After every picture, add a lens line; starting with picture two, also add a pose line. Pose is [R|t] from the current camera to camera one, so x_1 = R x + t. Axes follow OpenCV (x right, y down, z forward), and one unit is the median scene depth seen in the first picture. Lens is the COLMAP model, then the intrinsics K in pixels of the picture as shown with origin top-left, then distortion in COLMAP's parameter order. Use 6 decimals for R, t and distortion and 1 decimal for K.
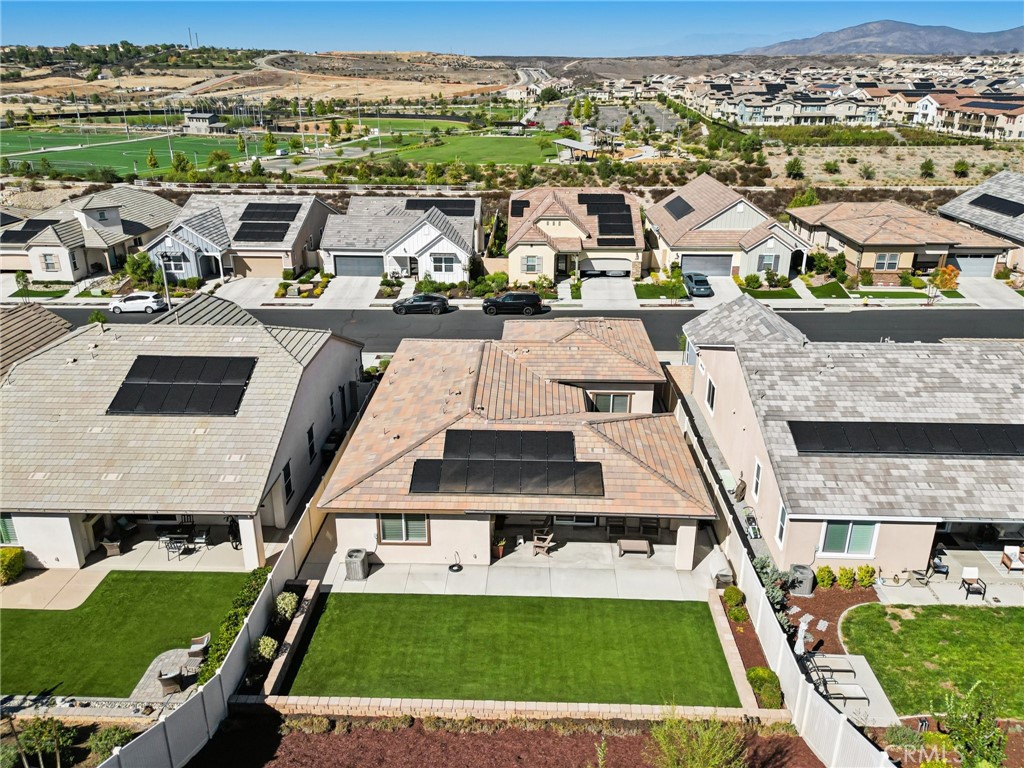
lens RADIAL K [[779.6, 0, 510.6], [0, 779.6, 396.2], [0, 0, 1]] dist [0.074078, -0.075538]
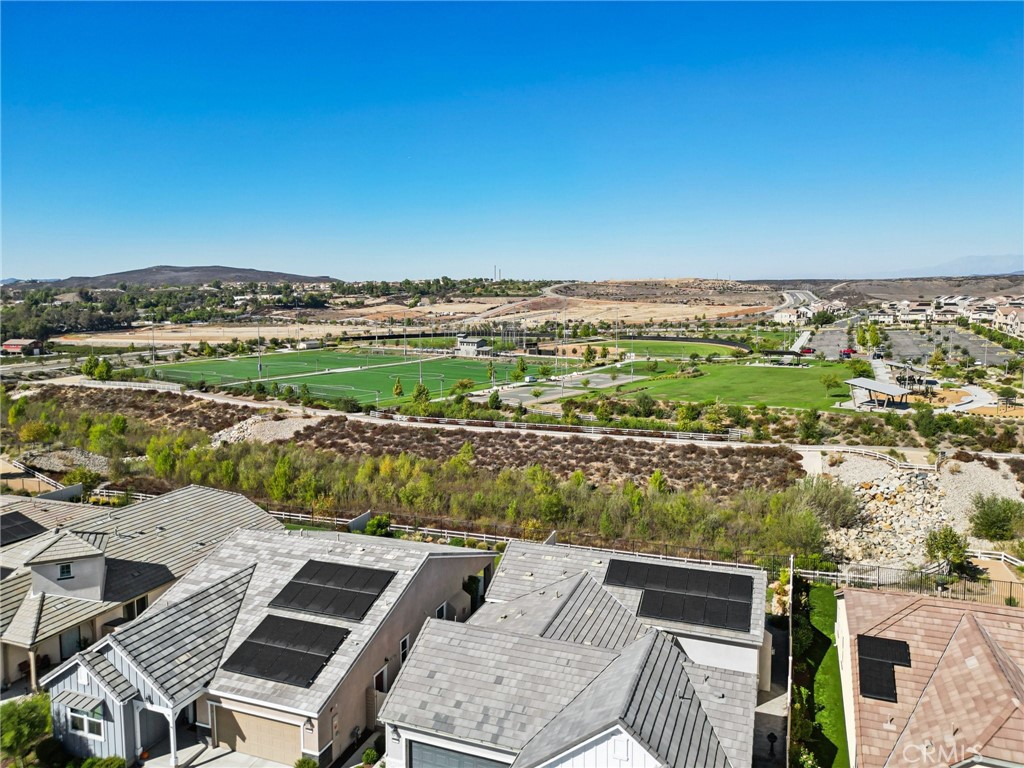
lens RADIAL K [[722.2, 0, 517.2], [0, 722.2, 382.2], [0, 0, 1]] dist [0.057942, -0.056705]
pose [[0.944166, 0.028647, -0.328221, -0.010407], [-0.115189, 0.962045, -0.247387, -0.064049], [0.308677, 0.271382, 0.911631, 0.141045]]
